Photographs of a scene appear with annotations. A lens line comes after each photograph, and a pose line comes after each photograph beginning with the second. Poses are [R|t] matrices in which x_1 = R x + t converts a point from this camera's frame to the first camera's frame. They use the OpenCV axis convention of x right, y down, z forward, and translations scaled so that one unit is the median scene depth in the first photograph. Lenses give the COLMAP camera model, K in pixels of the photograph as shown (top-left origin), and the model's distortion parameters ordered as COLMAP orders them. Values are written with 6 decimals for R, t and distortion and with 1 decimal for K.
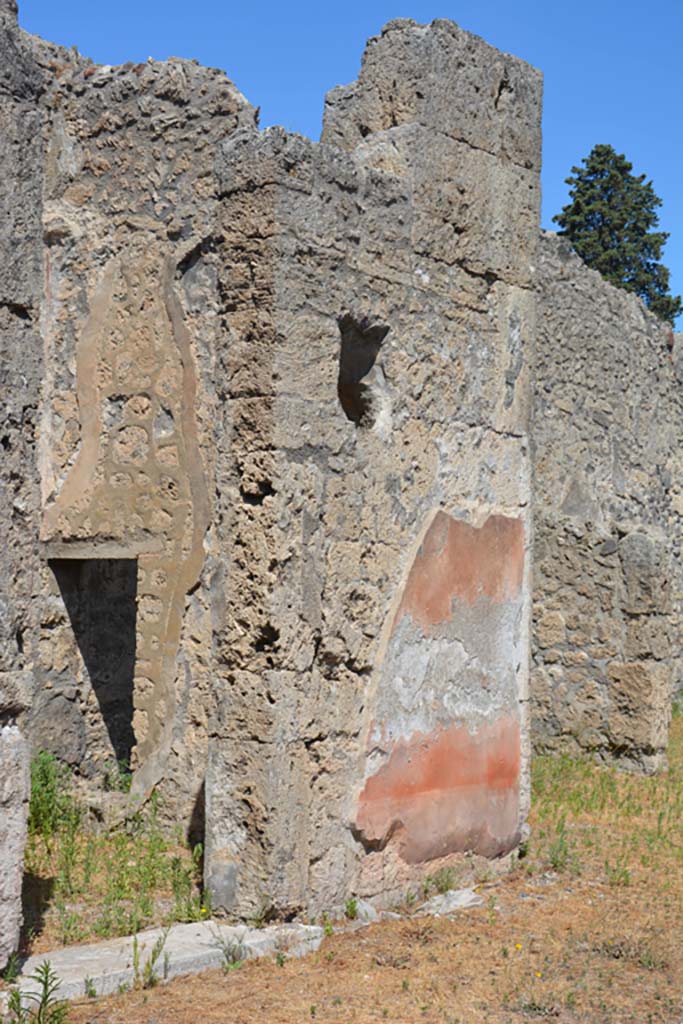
lens RADIAL K [[1633.0, 0, 341.5], [0, 1633.0, 512.0], [0, 0, 1]] dist [0.222309, 0.150678]
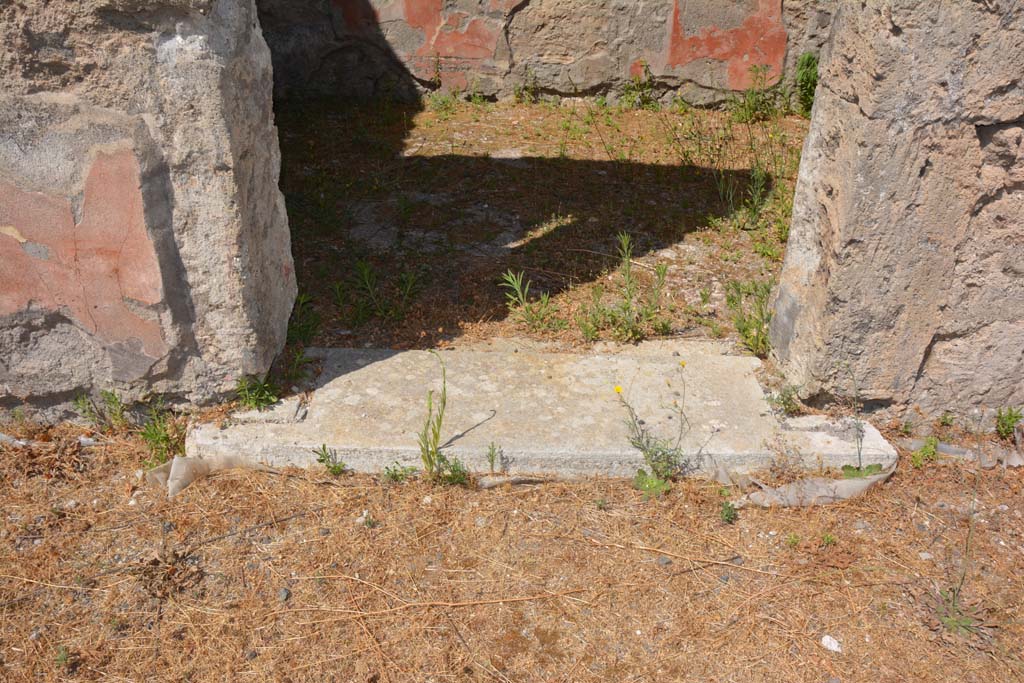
lens RADIAL K [[801.6, 0, 512.0], [0, 801.6, 341.5], [0, 0, 1]] dist [-0.174069, 0.126029]
pose [[0.619547, 0.393356, -0.679288, 0.069255], [0.043817, 0.846700, 0.530263, 0.070180], [0.783735, -0.358287, 0.507335, 0.759803]]
